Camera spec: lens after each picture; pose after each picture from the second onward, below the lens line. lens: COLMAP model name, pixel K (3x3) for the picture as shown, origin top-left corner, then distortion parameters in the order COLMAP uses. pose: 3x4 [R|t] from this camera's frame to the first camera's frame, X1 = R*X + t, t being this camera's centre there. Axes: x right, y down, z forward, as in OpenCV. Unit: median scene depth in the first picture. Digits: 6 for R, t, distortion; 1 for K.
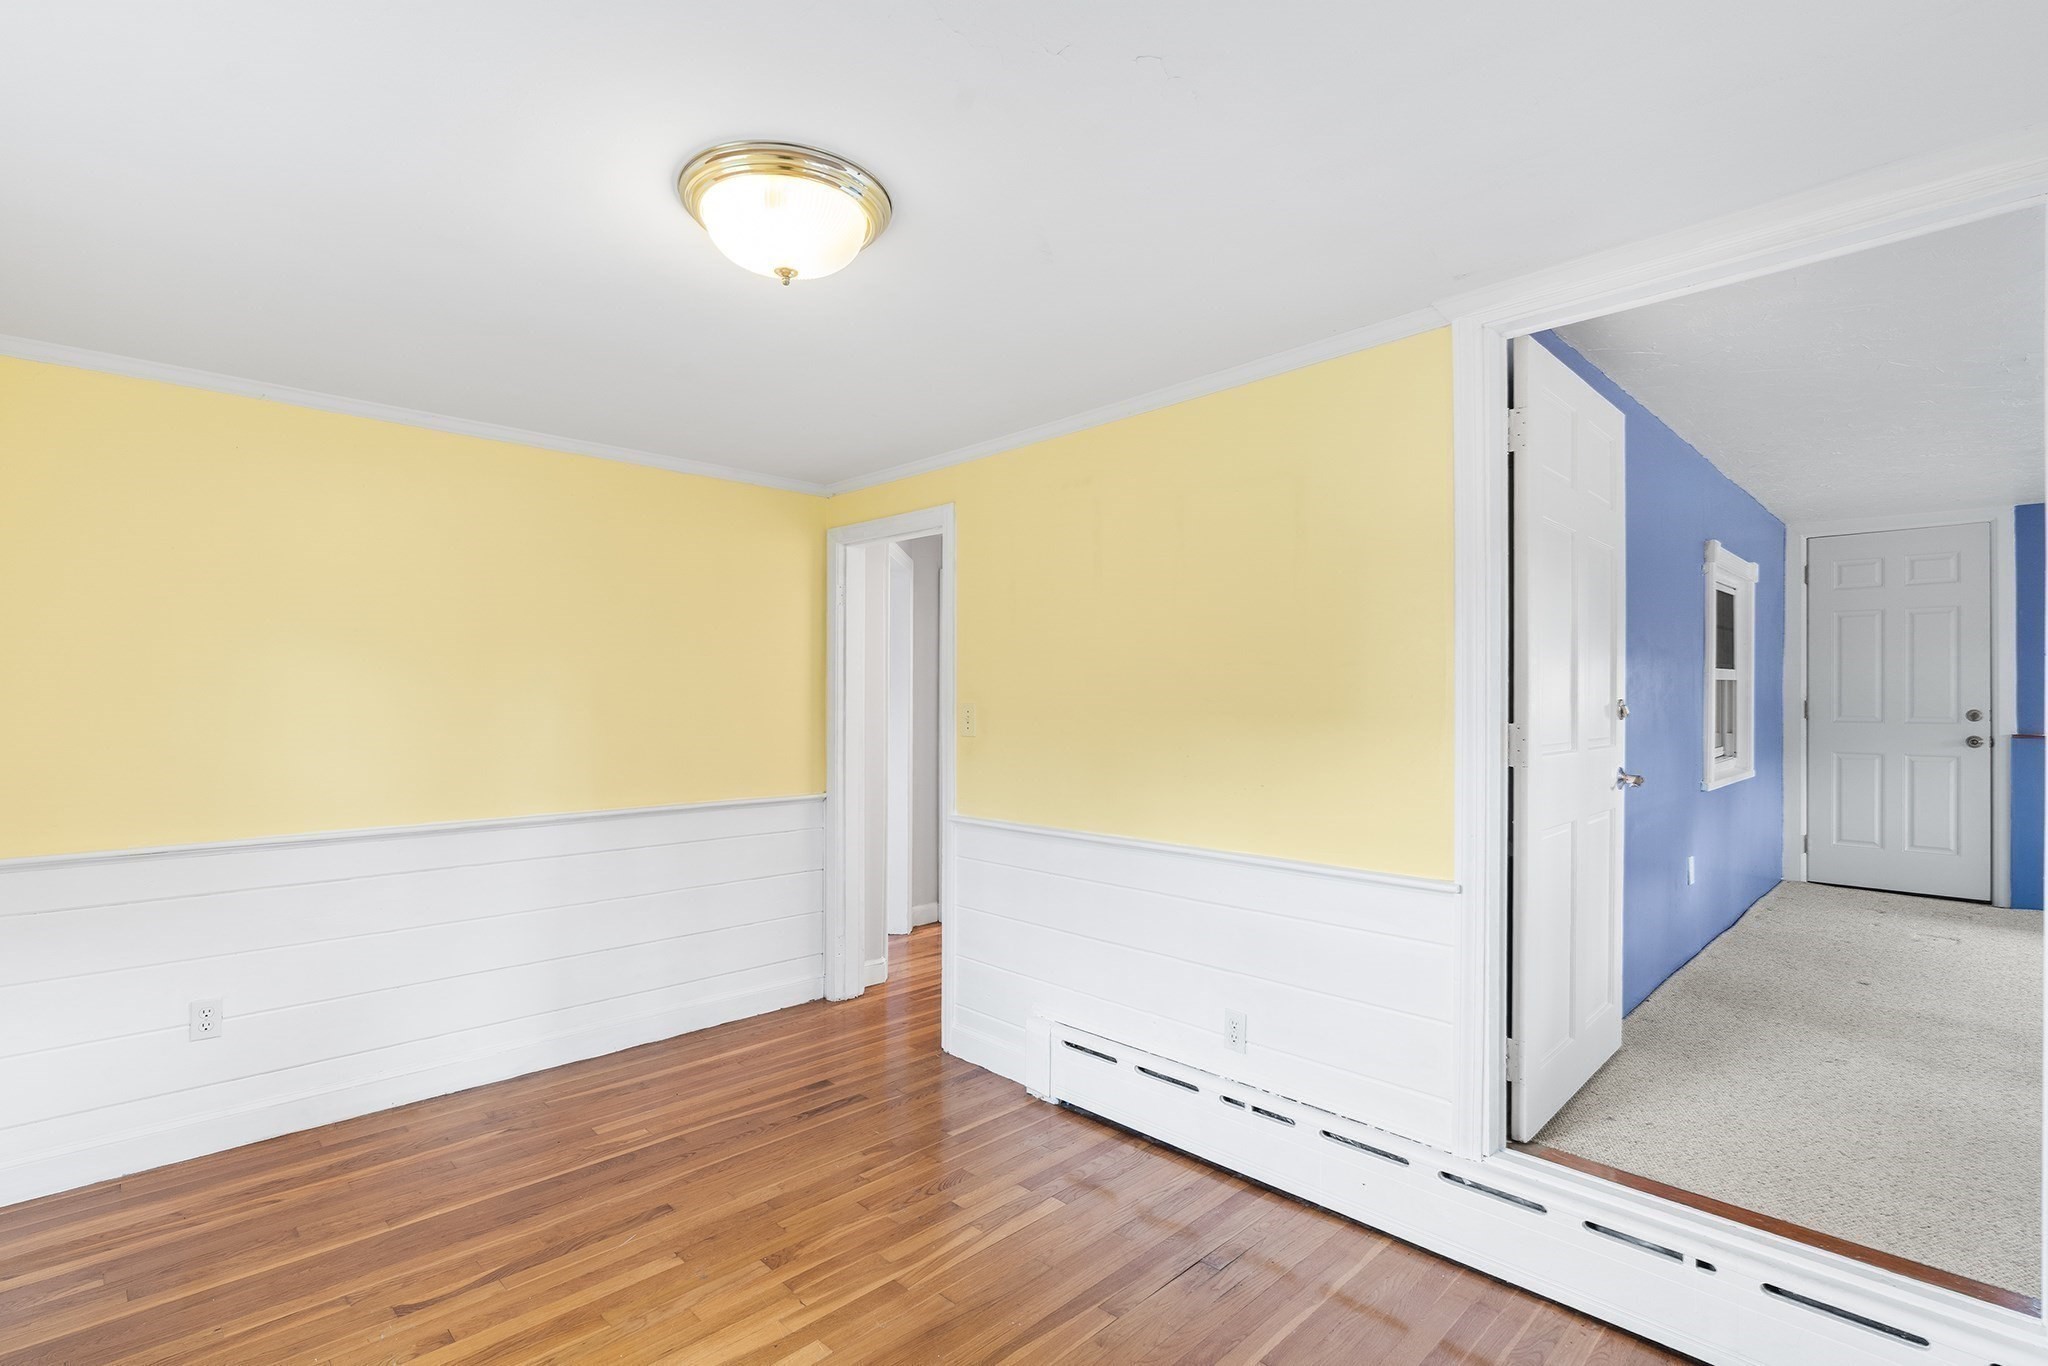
lens RADIAL K [[946.0, 0, 1018.6], [0, 946.0, 689.5], [0, 0, 1]] dist [-0.011981, 0.002183]
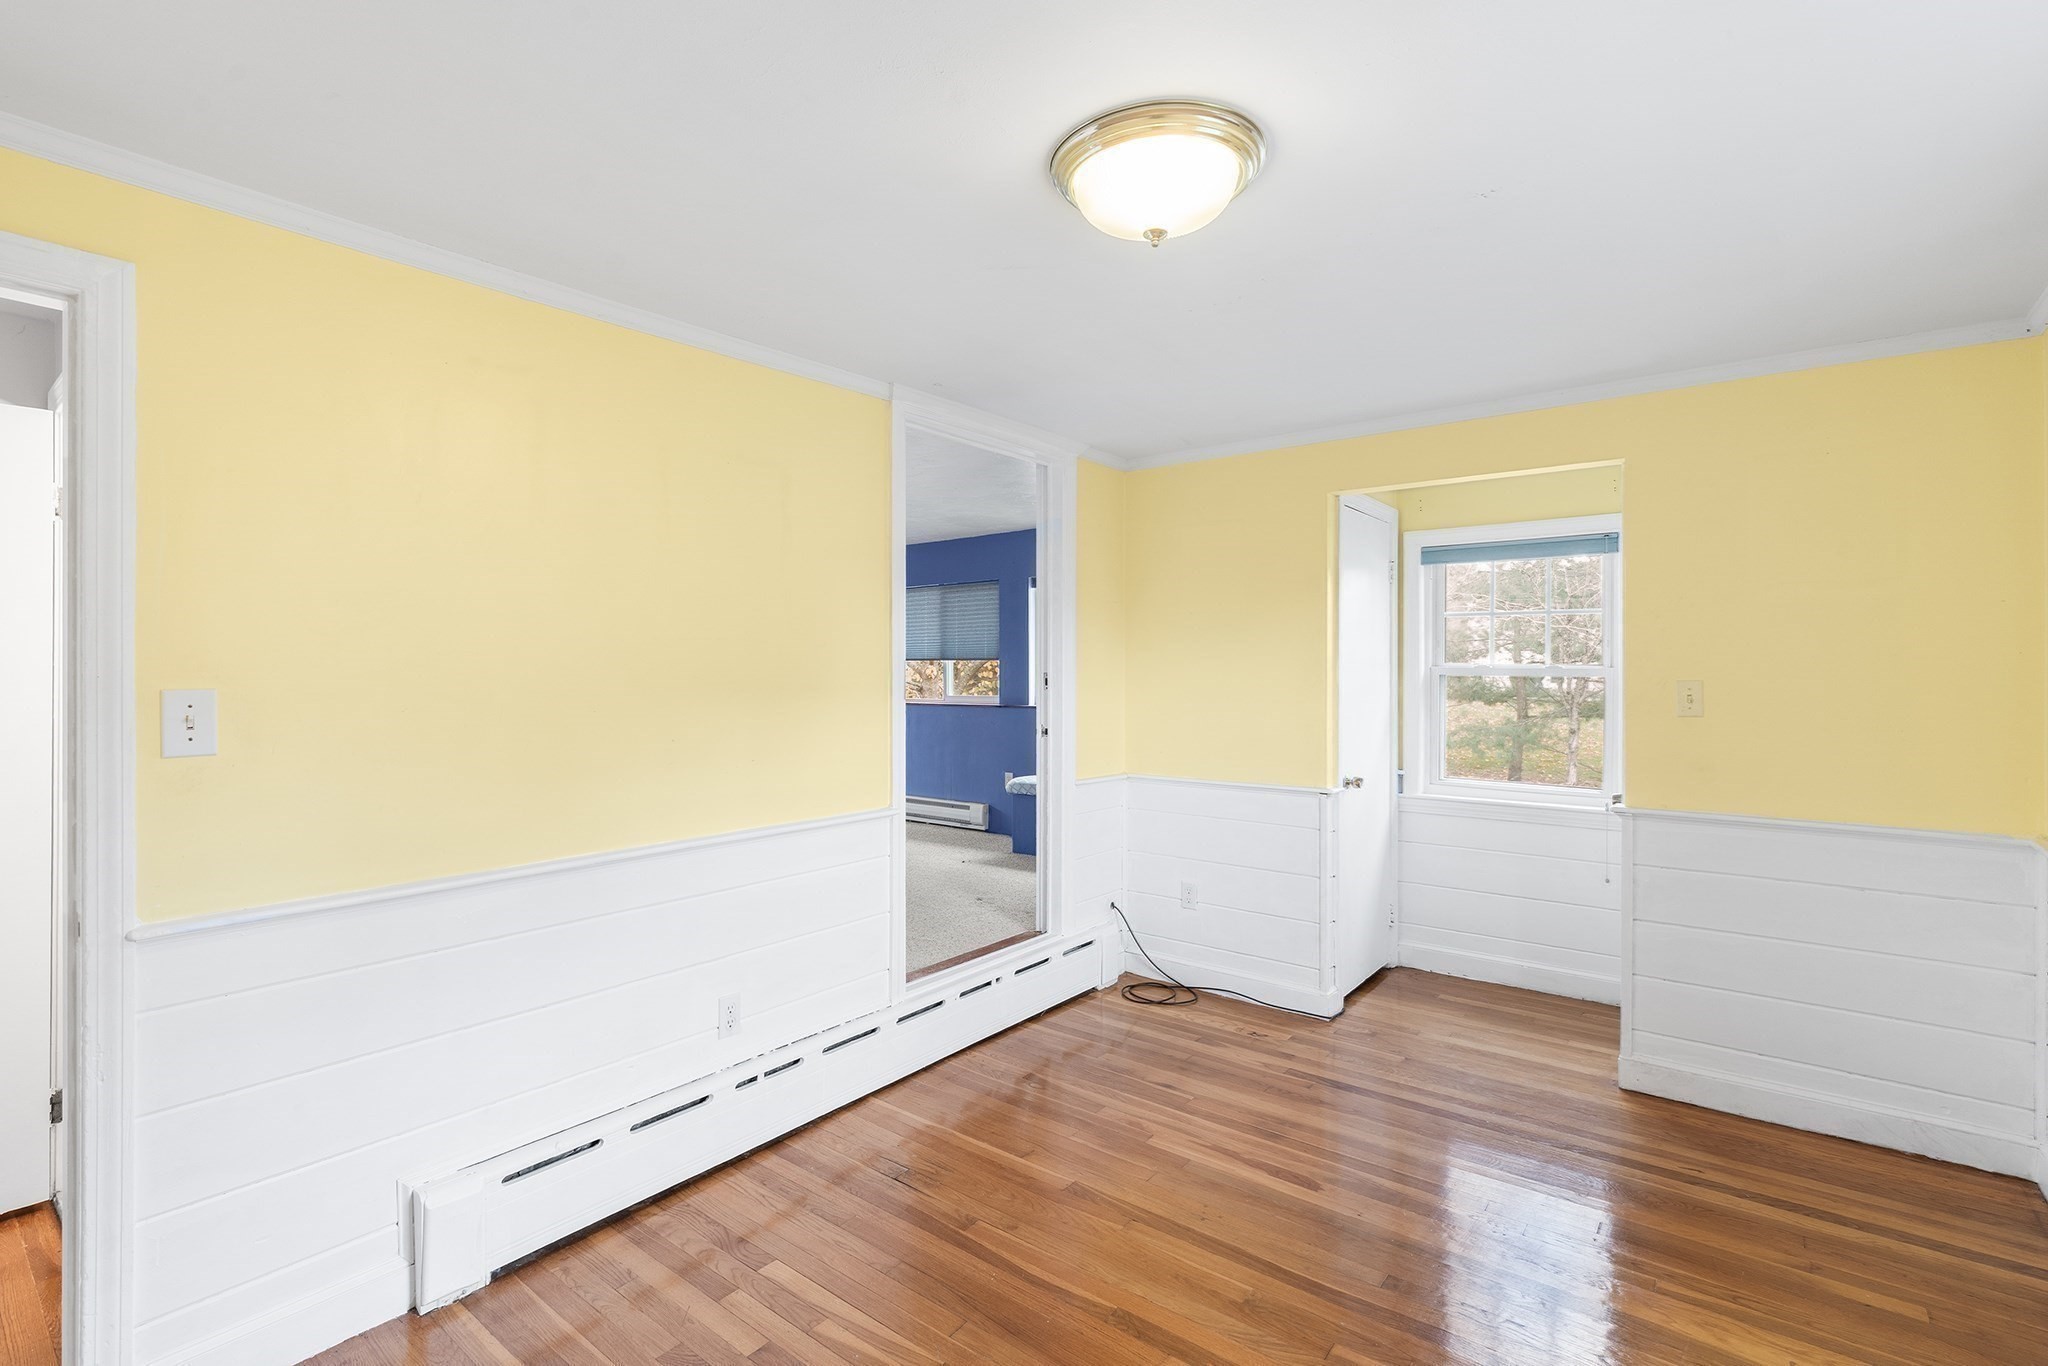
lens RADIAL K [[946.0, 0, 1020.9], [0, 946.0, 677.2], [0, 0, 1]] dist [-0.011981, 0.002183]
pose [[-0.129701, -0.010548, 0.991497, -0.830917], [-0.008687, 0.999917, 0.009502, 0.000566], [-0.991515, -0.007380, -0.129782, 0.894372]]
